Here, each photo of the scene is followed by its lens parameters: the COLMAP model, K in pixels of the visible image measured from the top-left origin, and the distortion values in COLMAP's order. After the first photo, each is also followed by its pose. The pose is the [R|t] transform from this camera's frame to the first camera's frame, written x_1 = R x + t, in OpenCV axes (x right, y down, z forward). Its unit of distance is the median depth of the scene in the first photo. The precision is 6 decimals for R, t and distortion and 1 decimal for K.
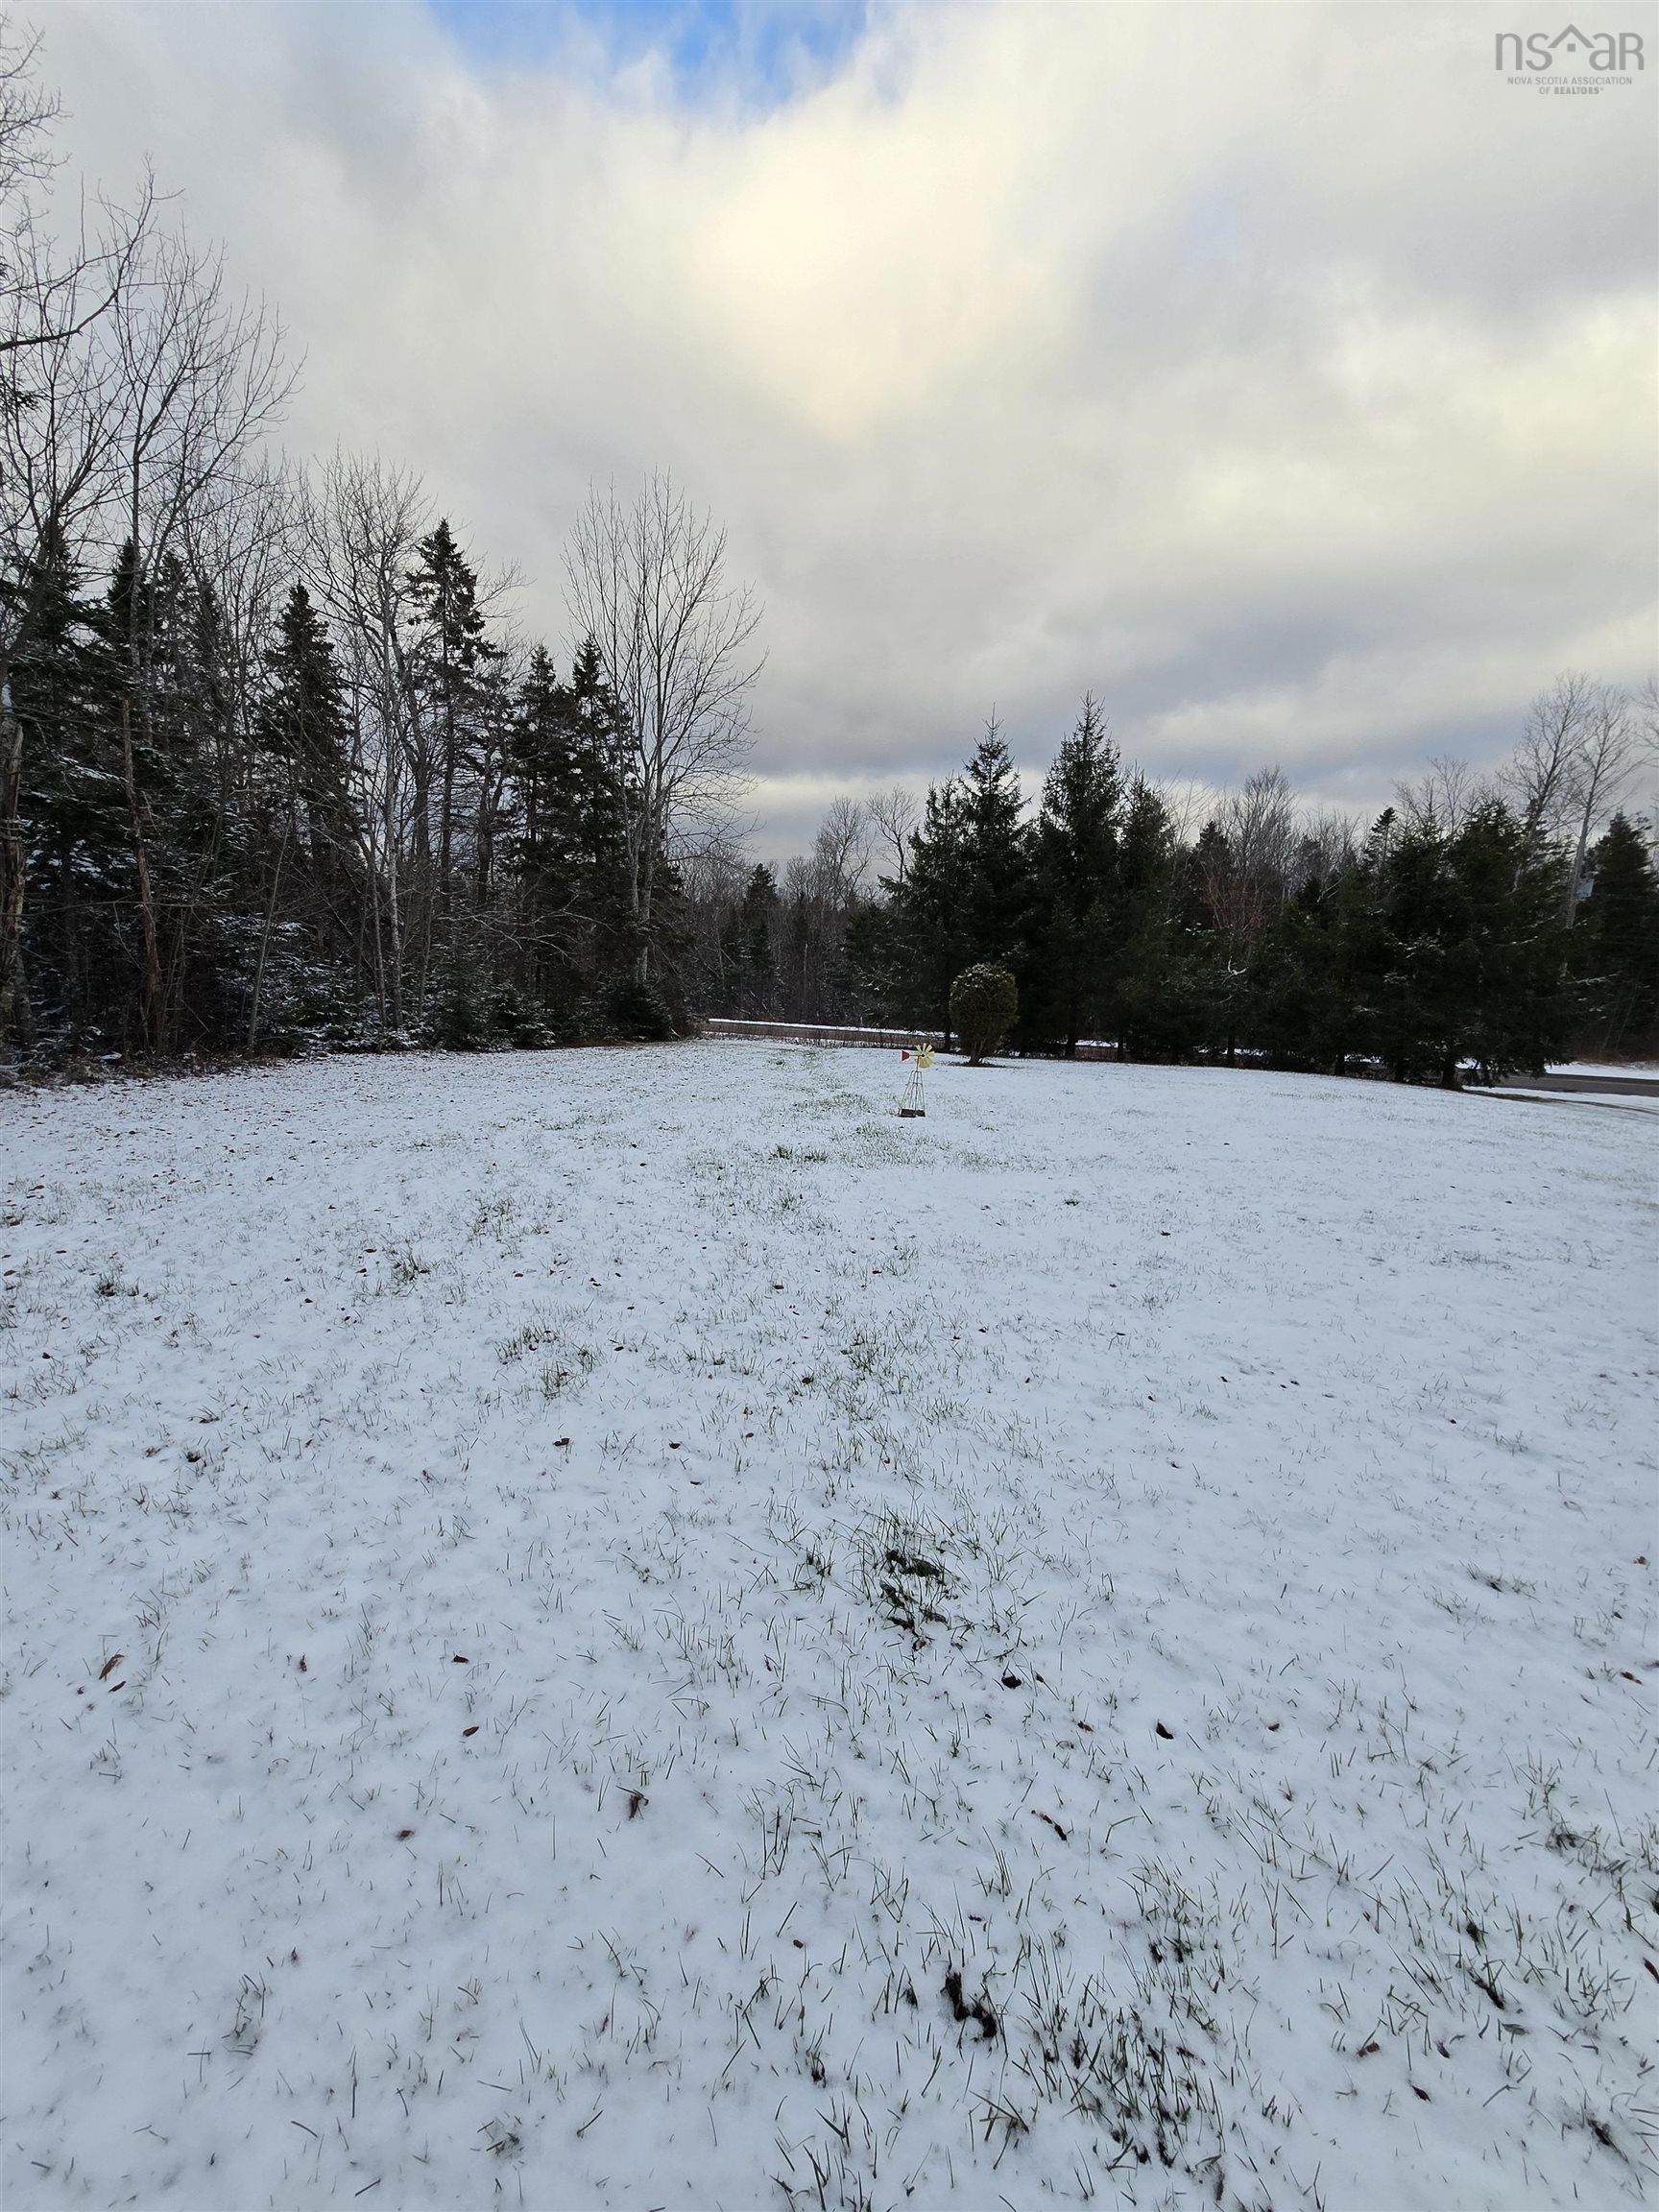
lens RADIAL K [[902.8, 0, 835.2], [0, 902.8, 1103.3], [0, 0, 1]] dist [-0.004075, 0.000817]
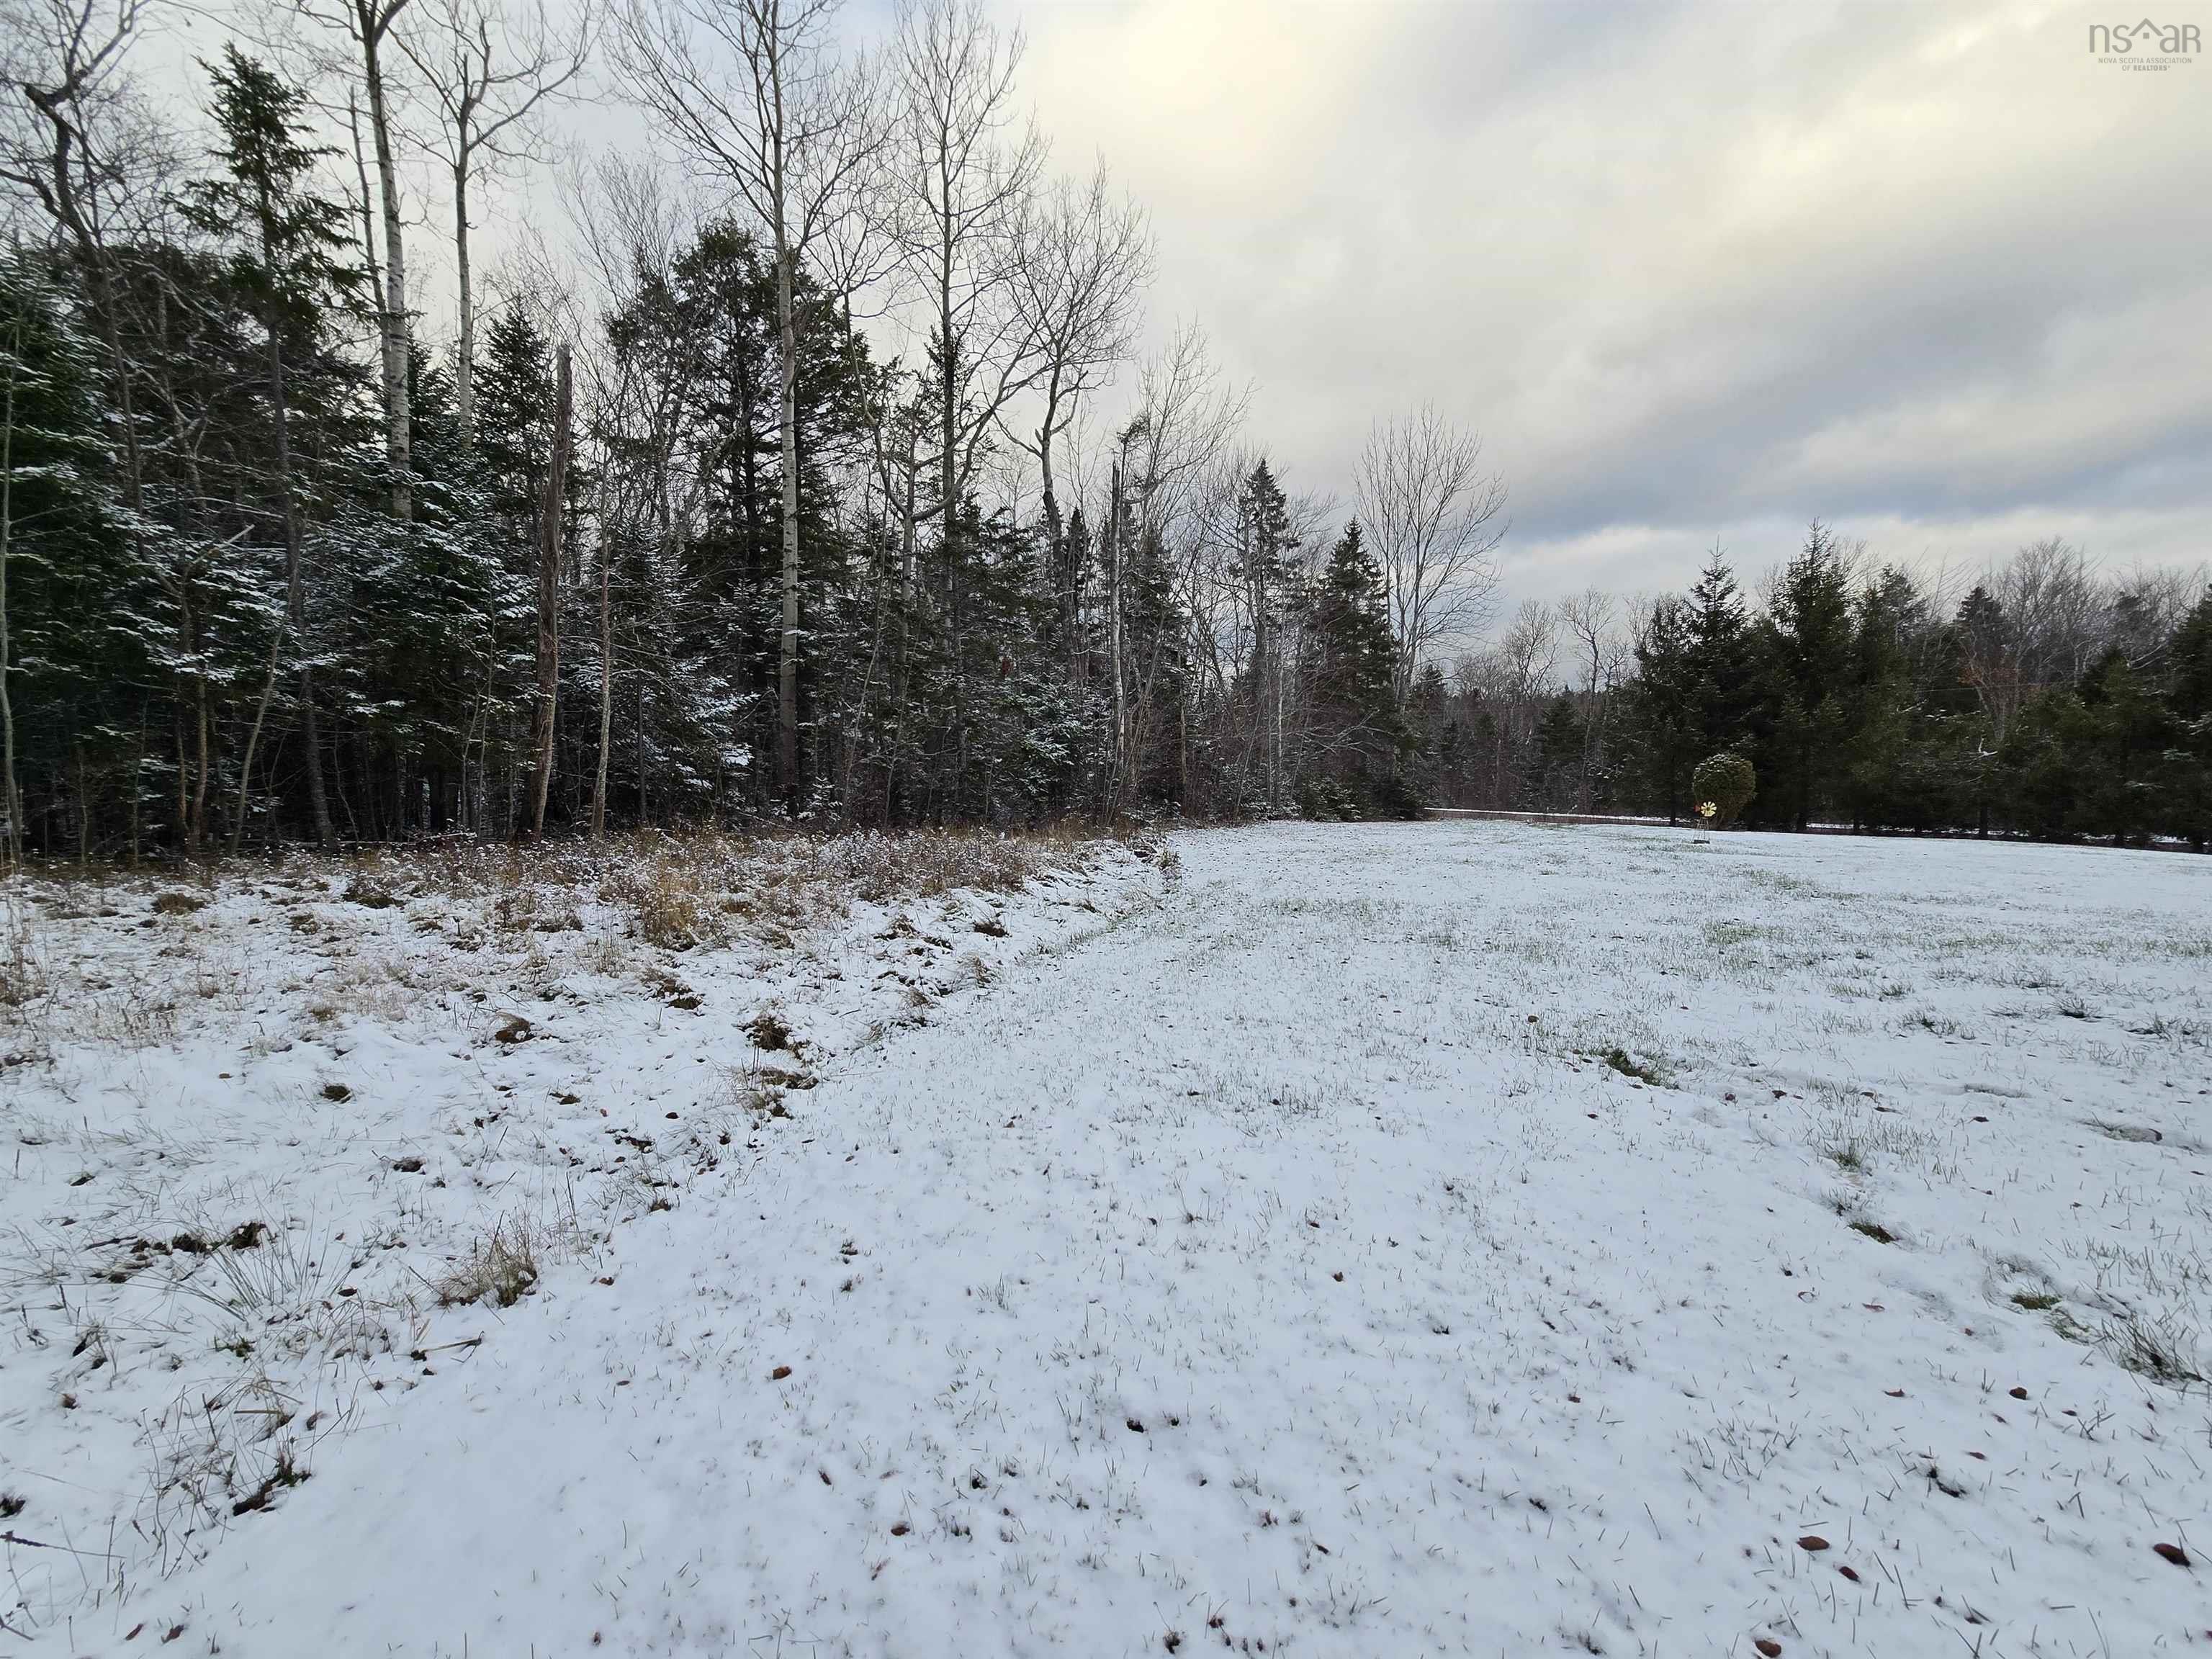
lens RADIAL K [[902.8, 0, 1100.6], [0, 902.8, 835.4], [0, 0, 1]] dist [-0.004075, 0.000817]
pose [[0.922482, 0.002956, -0.386028, -0.116093], [-0.030523, 0.997399, -0.065301, 0.054131], [0.384831, 0.072022, 0.920173, -0.382477]]
